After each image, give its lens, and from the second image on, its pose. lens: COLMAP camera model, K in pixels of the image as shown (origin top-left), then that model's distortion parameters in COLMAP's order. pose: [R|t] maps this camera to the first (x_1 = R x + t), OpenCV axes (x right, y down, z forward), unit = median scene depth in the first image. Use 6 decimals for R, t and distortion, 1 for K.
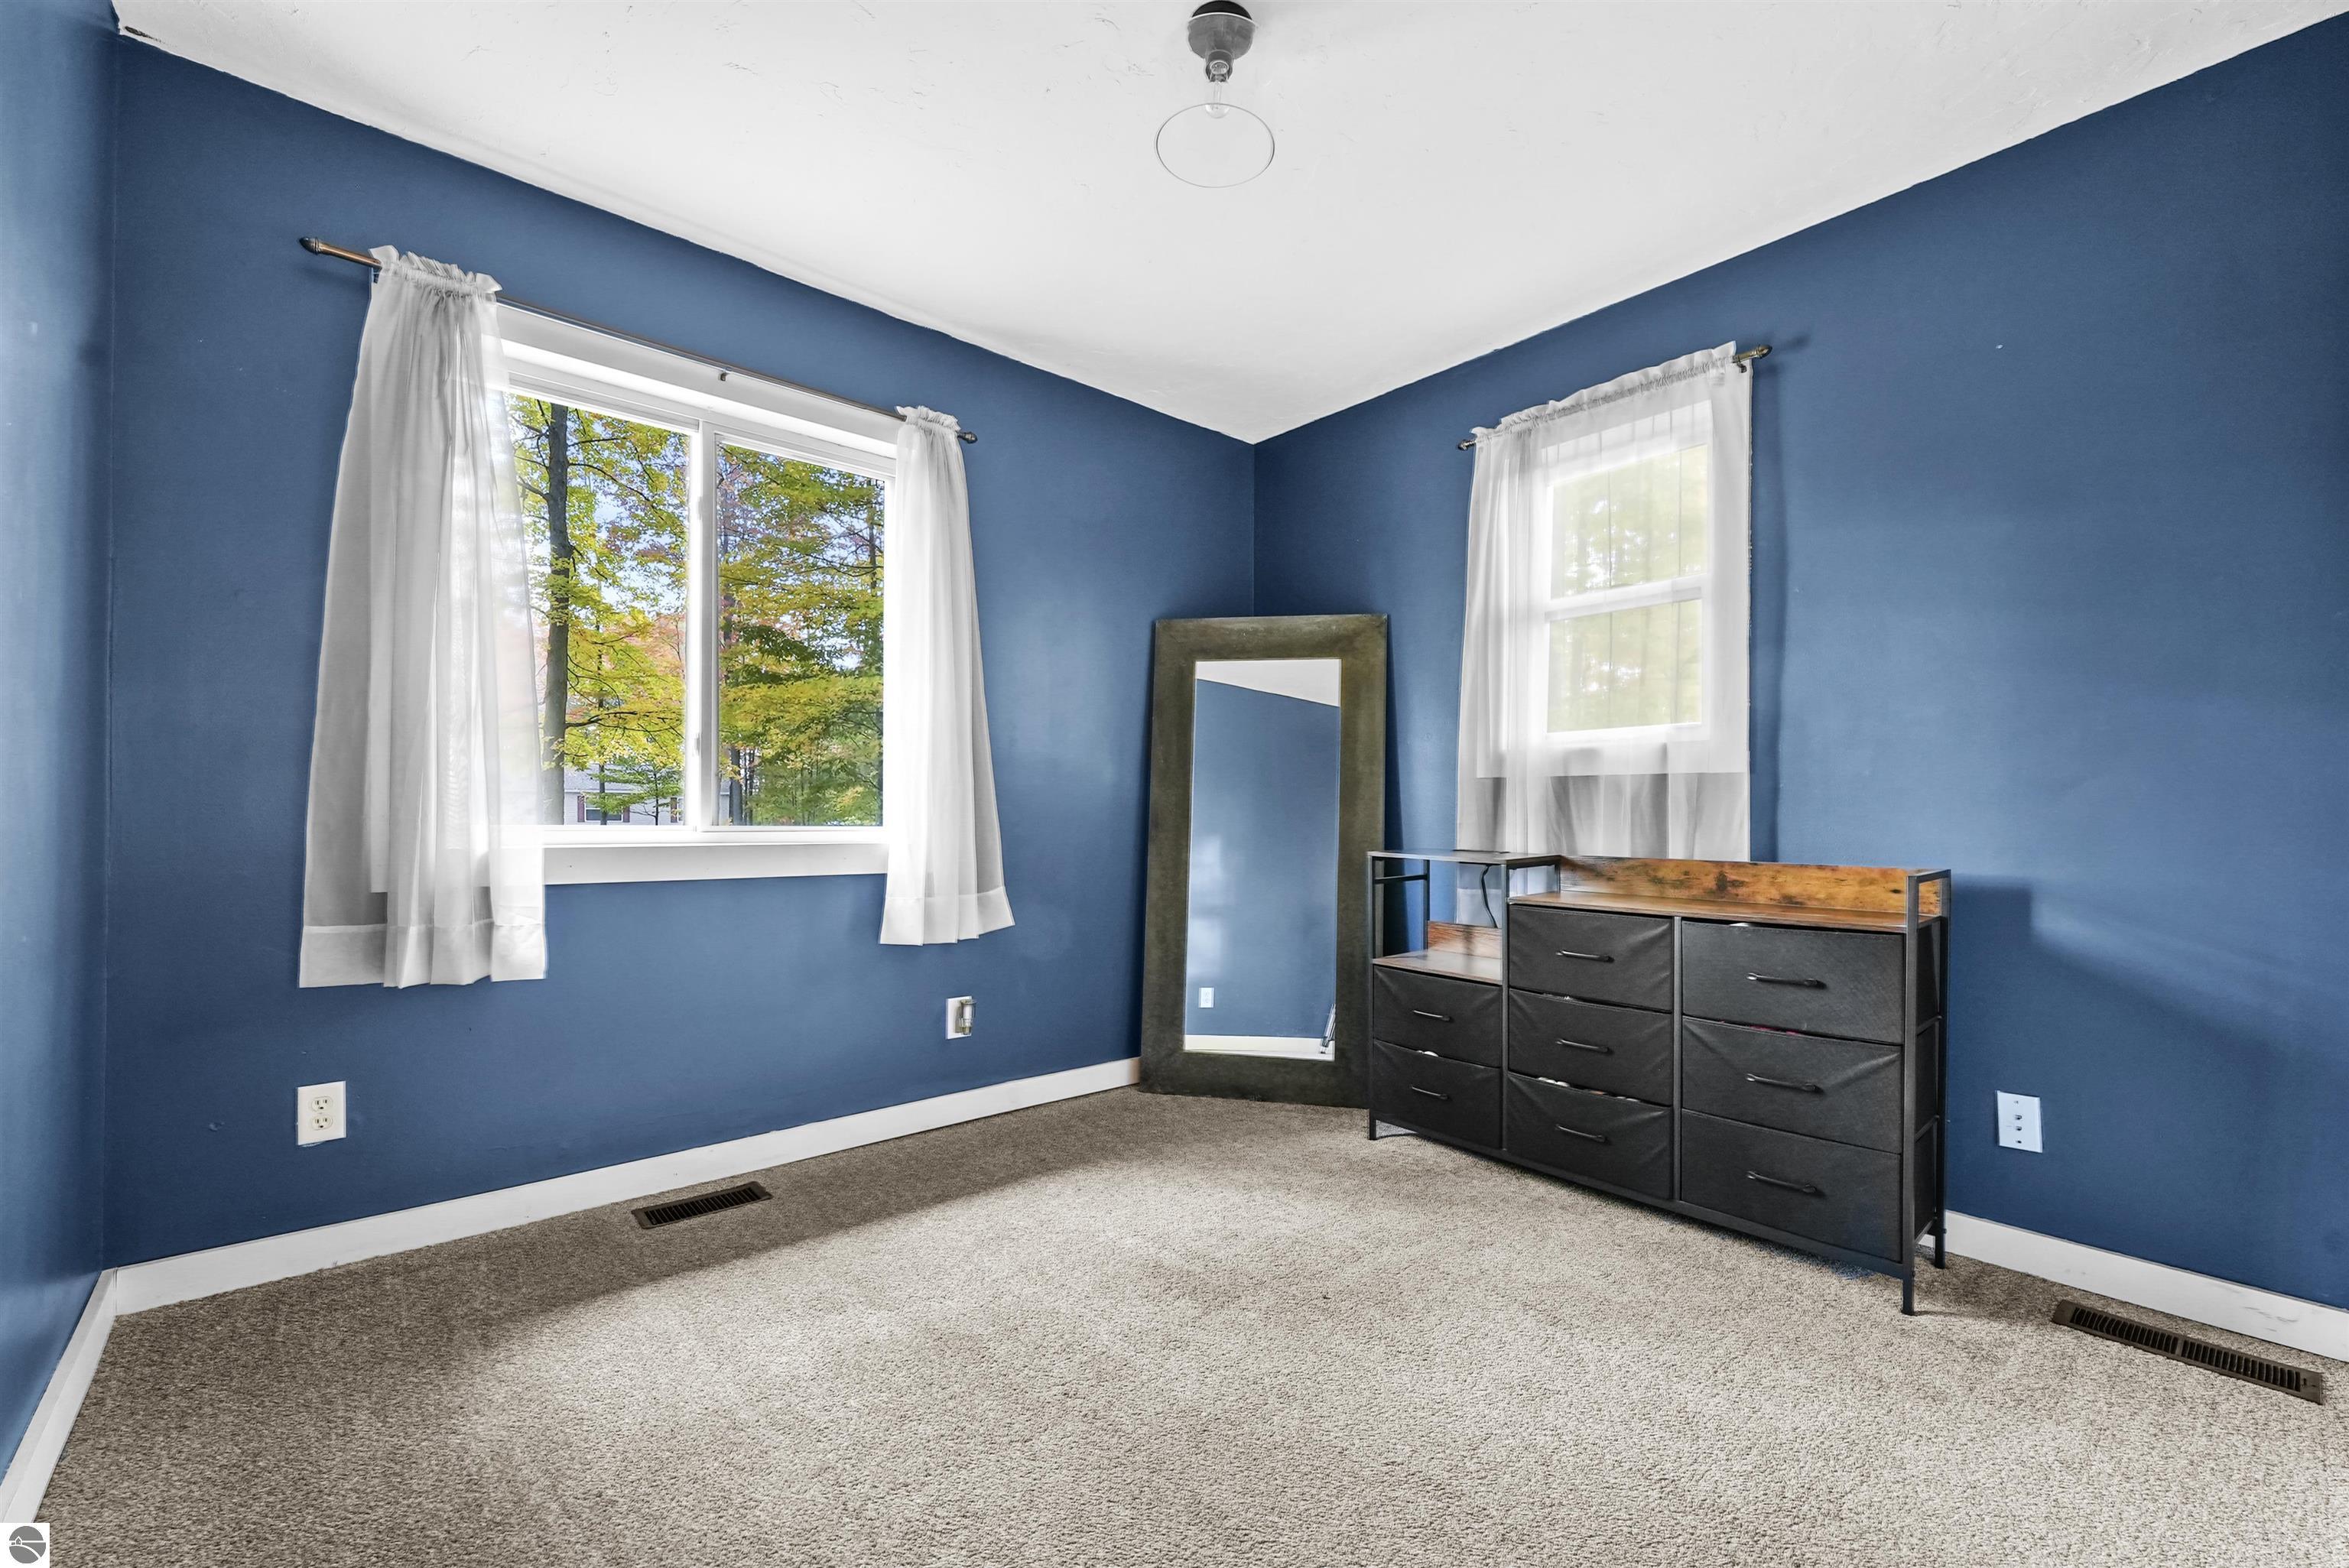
lens RADIAL K [[946.8, 0, 1172.8], [0, 946.8, 804.7], [0, 0, 1]] dist [-0.002148, 0.001688]
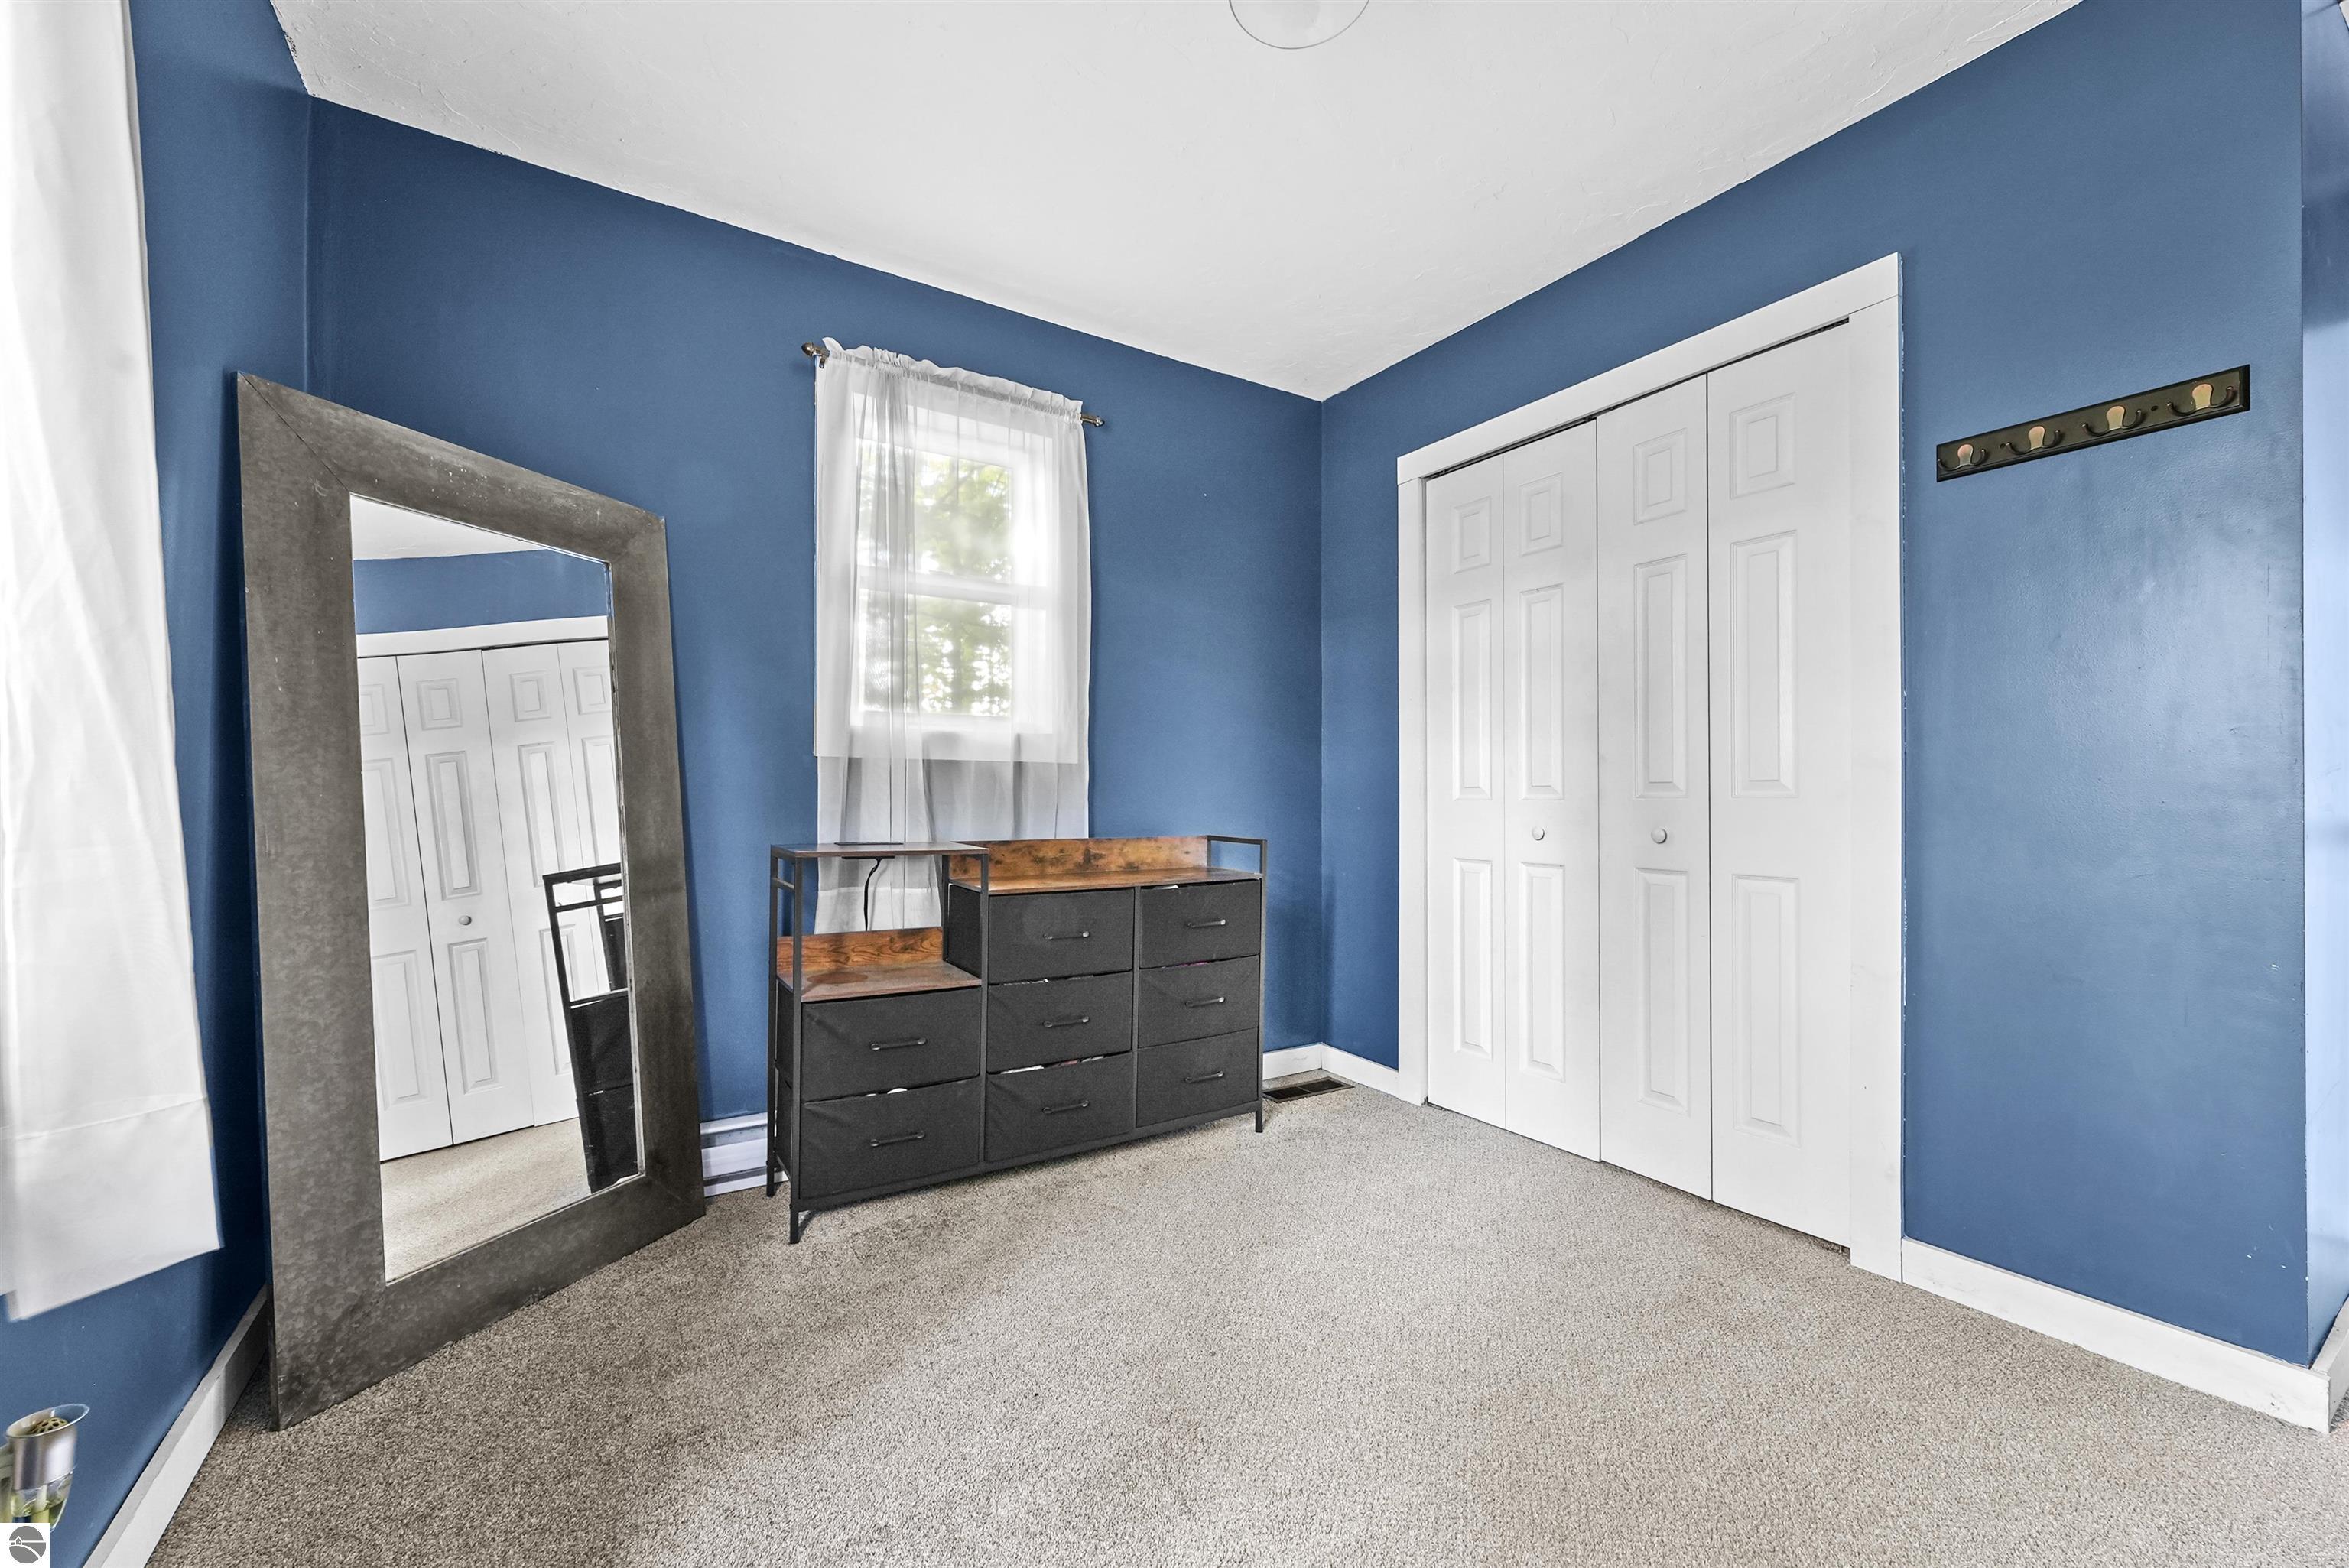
lens RADIAL K [[946.8, 0, 1178.9], [0, 946.8, 785.2], [0, 0, 1]] dist [-0.002148, 0.001688]
pose [[0.143500, 0.010097, 0.989599, -0.521225], [-0.006221, 0.999937, -0.009301, 0.002862], [-0.989631, -0.004822, 0.143554, 0.650793]]
